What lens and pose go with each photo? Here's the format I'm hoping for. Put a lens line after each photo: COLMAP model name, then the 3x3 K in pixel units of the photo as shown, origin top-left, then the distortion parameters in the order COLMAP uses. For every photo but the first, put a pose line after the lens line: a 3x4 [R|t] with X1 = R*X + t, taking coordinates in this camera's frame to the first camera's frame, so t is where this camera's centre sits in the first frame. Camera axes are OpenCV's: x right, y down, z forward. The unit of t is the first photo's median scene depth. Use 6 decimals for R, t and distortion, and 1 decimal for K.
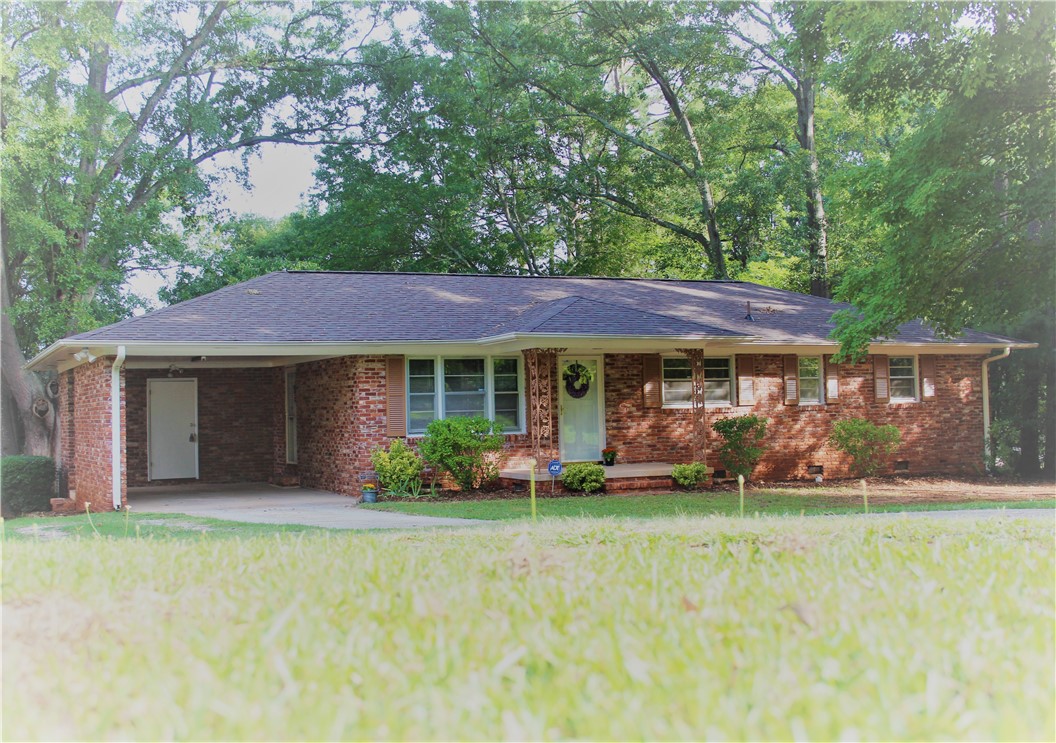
lens RADIAL K [[1257.7, 0, 496.4], [0, 1257.7, 376.0], [0, 0, 1]] dist [-0.071482, 0.036009]
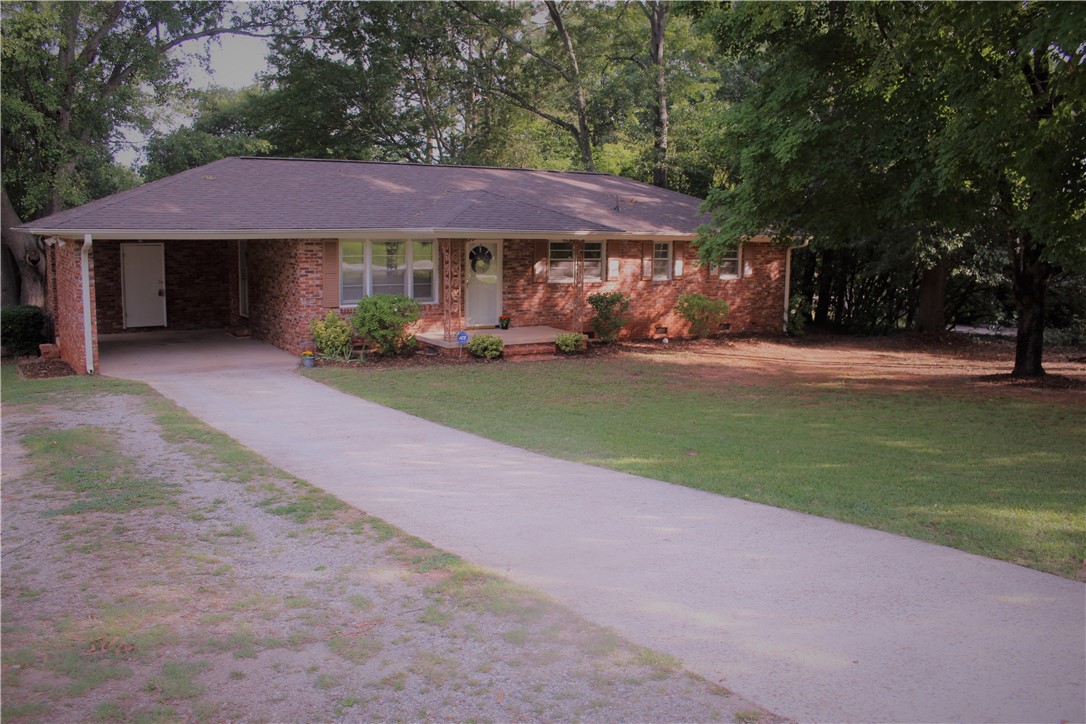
lens RADIAL K [[902.6, 0, 543.0], [0, 902.6, 362.0], [0, 0, 1]] dist [-0.145722, 0.121225]
pose [[0.987781, 0.014892, 0.155135, -0.010125], [-0.041705, 0.984379, 0.171053, -0.048350], [-0.150164, -0.175433, 0.972972, 0.112808]]
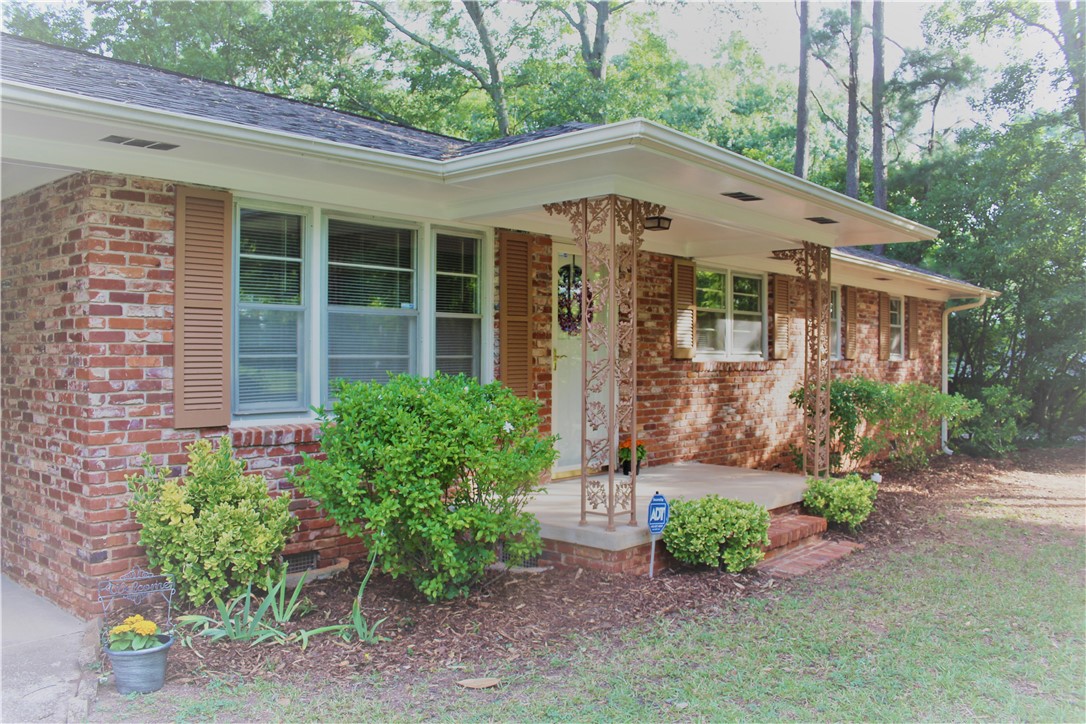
lens RADIAL K [[902.6, 0, 543.0], [0, 902.6, 362.0], [0, 0, 1]] dist [-0.145722, 0.121225]
pose [[0.914619, 0.023758, 0.403618, -0.081031], [-0.037201, 0.998982, 0.025497, 0.018399], [-0.402602, -0.038335, 0.914572, 0.653581]]
